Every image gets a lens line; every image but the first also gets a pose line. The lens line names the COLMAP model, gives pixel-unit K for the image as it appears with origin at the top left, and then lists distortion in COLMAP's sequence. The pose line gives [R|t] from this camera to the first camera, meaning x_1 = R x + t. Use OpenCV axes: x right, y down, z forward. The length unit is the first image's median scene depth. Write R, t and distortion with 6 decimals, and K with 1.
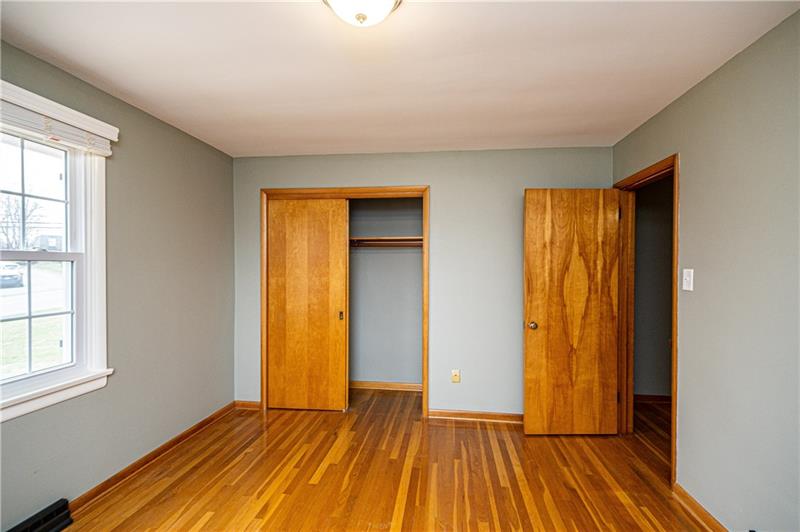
lens RADIAL K [[376.8, 0, 400.0], [0, 376.8, 266.0], [0, 0, 1]] dist [0.001577, 0.000377]
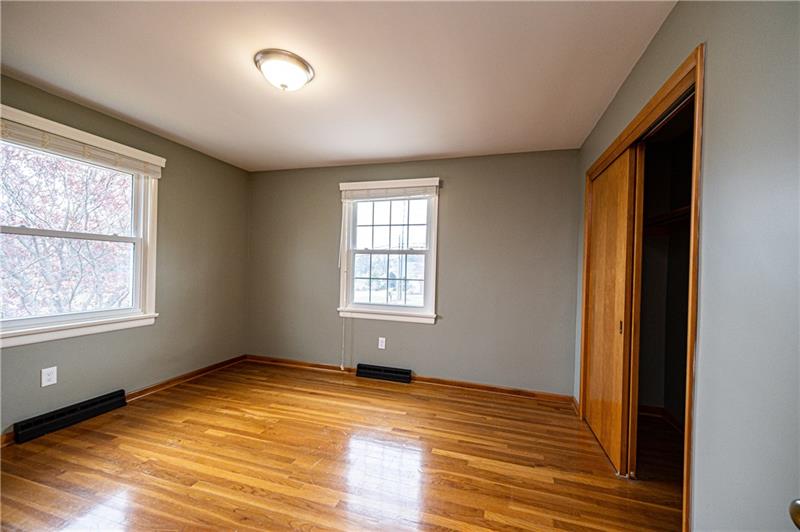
lens RADIAL K [[313.0, 0, 400.0], [0, 313.0, 266.0], [0, 0, 1]] dist [0.000008, 0.000080]
pose [[-0.178152, -0.010904, -0.983943, 0.598820], [-0.027525, 0.999603, -0.006094, 0.049070], [0.983618, 0.025997, -0.178381, 0.934823]]
